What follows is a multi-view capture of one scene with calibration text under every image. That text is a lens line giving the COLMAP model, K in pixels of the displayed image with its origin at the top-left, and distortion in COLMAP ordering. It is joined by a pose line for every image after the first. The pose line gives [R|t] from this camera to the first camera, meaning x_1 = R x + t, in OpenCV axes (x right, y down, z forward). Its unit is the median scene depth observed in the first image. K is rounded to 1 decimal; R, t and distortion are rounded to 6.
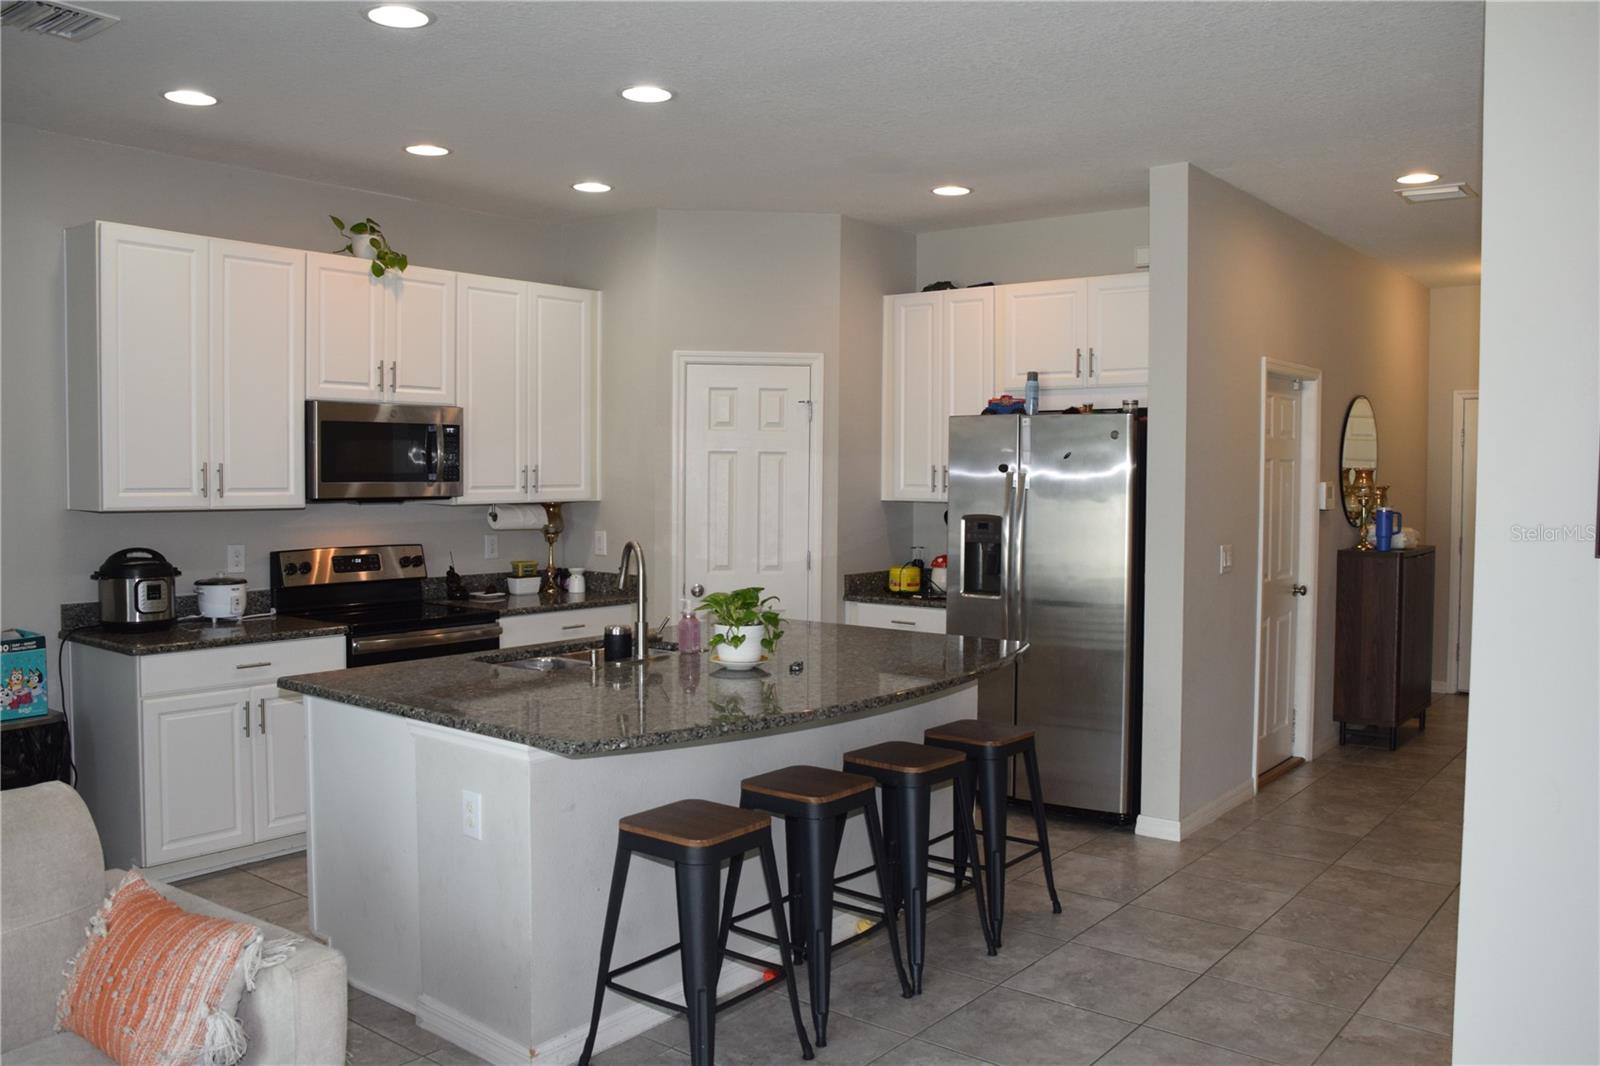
lens RADIAL K [[1272.4, 0, 792.9], [0, 1272.4, 533.1], [0, 0, 1]] dist [-0.010013, -0.003051]
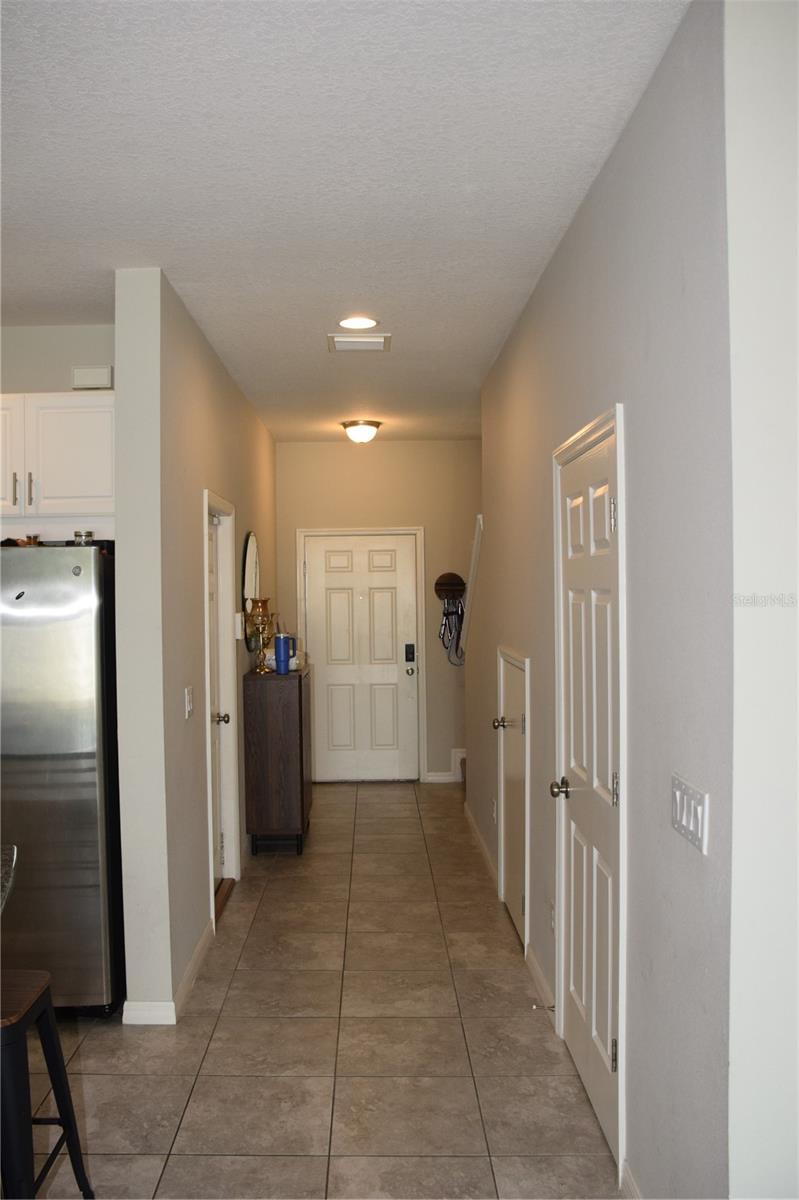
lens RADIAL K [[1033.4, 0, 394.6], [0, 1033.4, 605.5], [0, 0, 1]] dist [-0.086660, 0.063248]
pose [[0.786190, -0.025962, 0.617439, -0.008613], [0.049353, 0.998564, -0.020854, -0.026716], [-0.616011, 0.046868, 0.786342, 0.298937]]
